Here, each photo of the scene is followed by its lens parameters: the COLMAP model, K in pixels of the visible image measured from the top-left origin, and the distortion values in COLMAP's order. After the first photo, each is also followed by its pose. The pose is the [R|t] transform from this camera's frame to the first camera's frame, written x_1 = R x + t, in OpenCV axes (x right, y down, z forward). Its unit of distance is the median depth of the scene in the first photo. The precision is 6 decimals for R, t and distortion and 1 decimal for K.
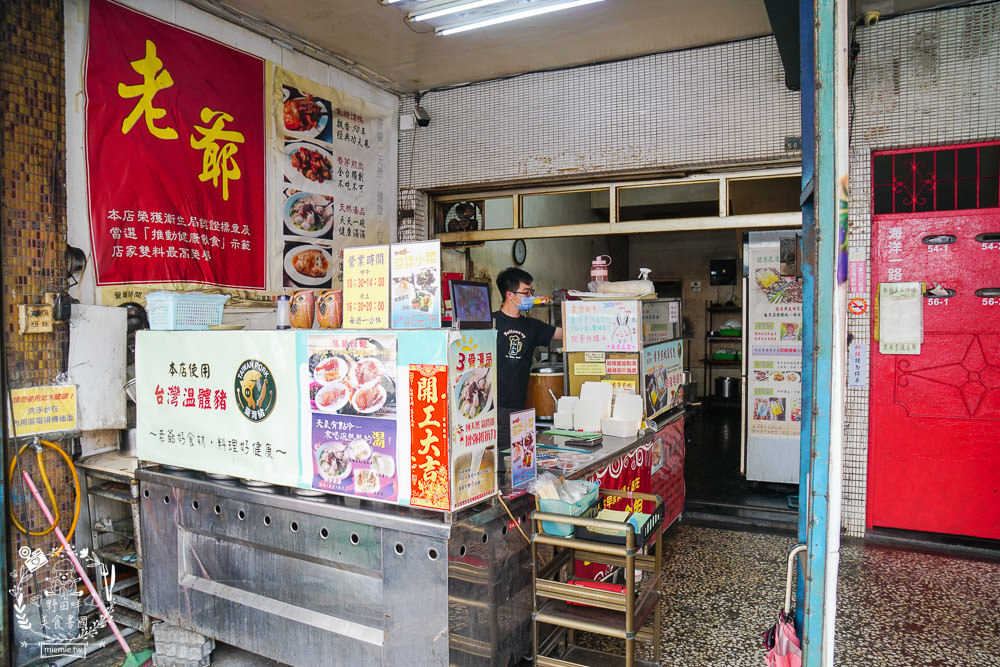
lens RADIAL K [[719.4, 0, 499.3], [0, 719.4, 343.5], [0, 0, 1]] dist [-0.081296, 0.006313]
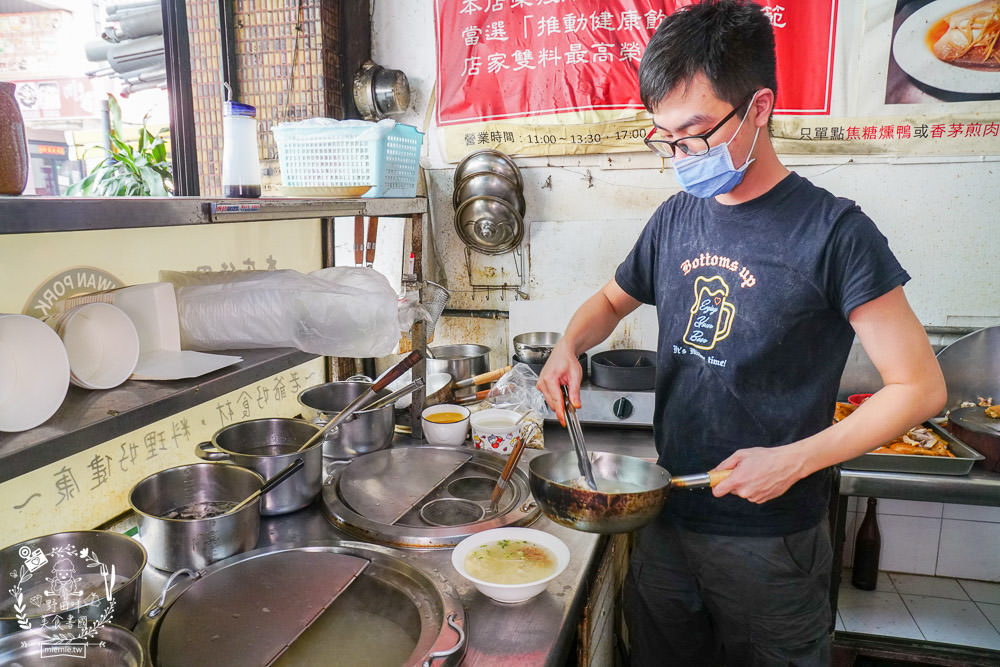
lens RADIAL K [[698.2, 0, 521.4], [0, 698.2, 336.2], [0, 0, 1]] dist [-0.132053, 0.108274]
pose [[0.213175, 0.195910, -0.957171, 0.103399], [-0.034016, 0.980584, 0.193127, -0.022605], [0.976422, -0.008611, 0.215700, 1.159885]]
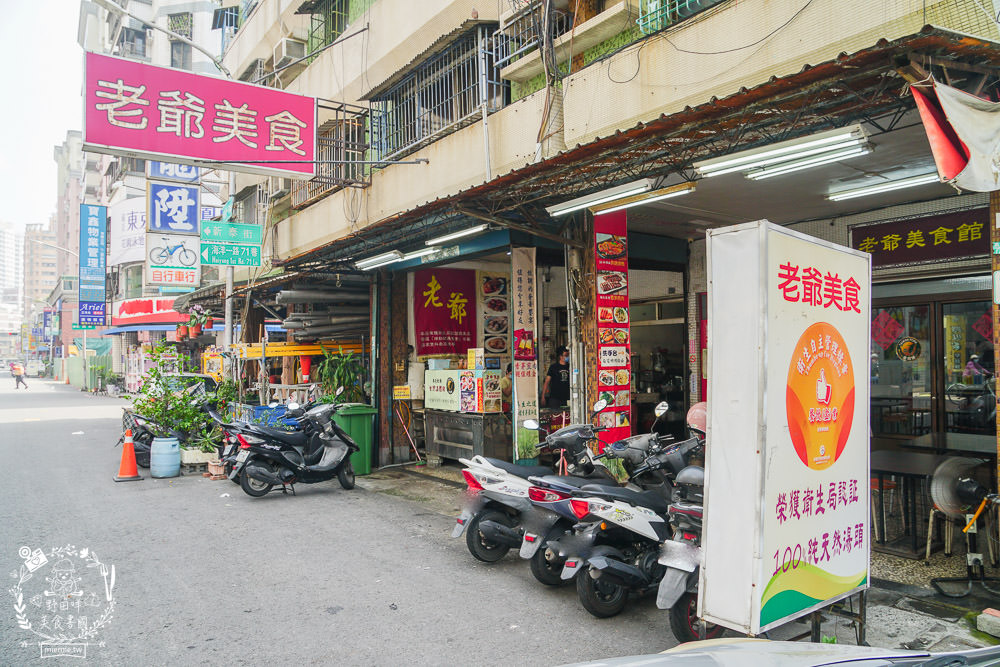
lens RADIAL K [[719.4, 0, 499.3], [0, 719.4, 343.5], [0, 0, 1]] dist [-0.081296, 0.006313]
pose [[0.893778, -0.018841, -0.448114, 1.545458], [-0.008080, 0.998279, -0.058089, 0.059856], [0.448437, 0.055539, 0.892087, -2.212650]]
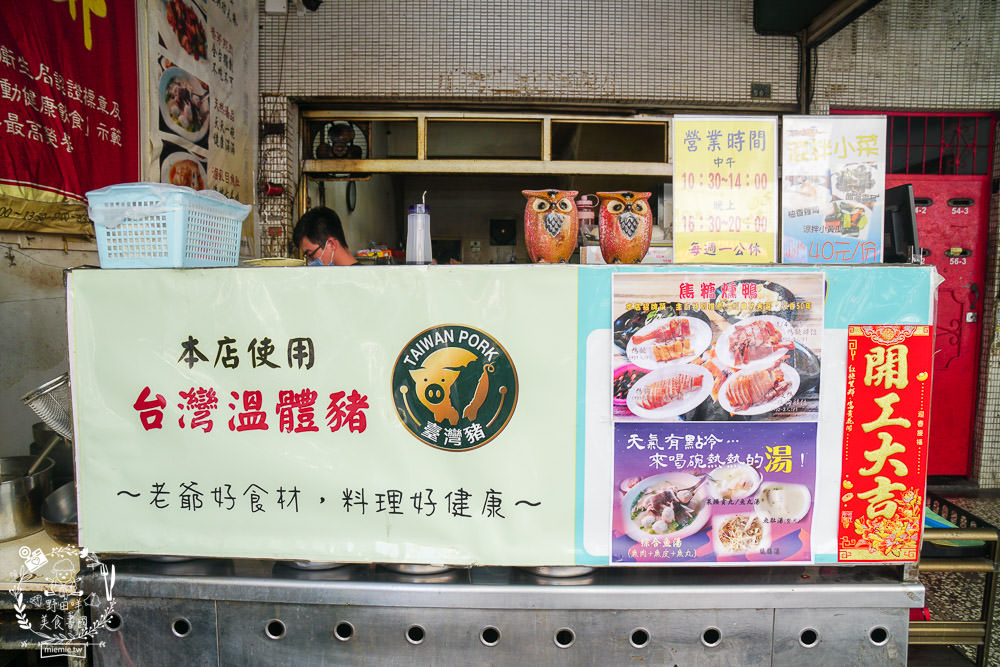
lens RADIAL K [[698.2, 0, 521.4], [0, 698.2, 336.2], [0, 0, 1]] dist [-0.132053, 0.108274]
pose [[0.876351, -0.030891, 0.480681, -0.522576], [0.011368, 0.998990, 0.043474, 0.009183], [-0.481538, -0.032634, 0.875817, 0.541545]]
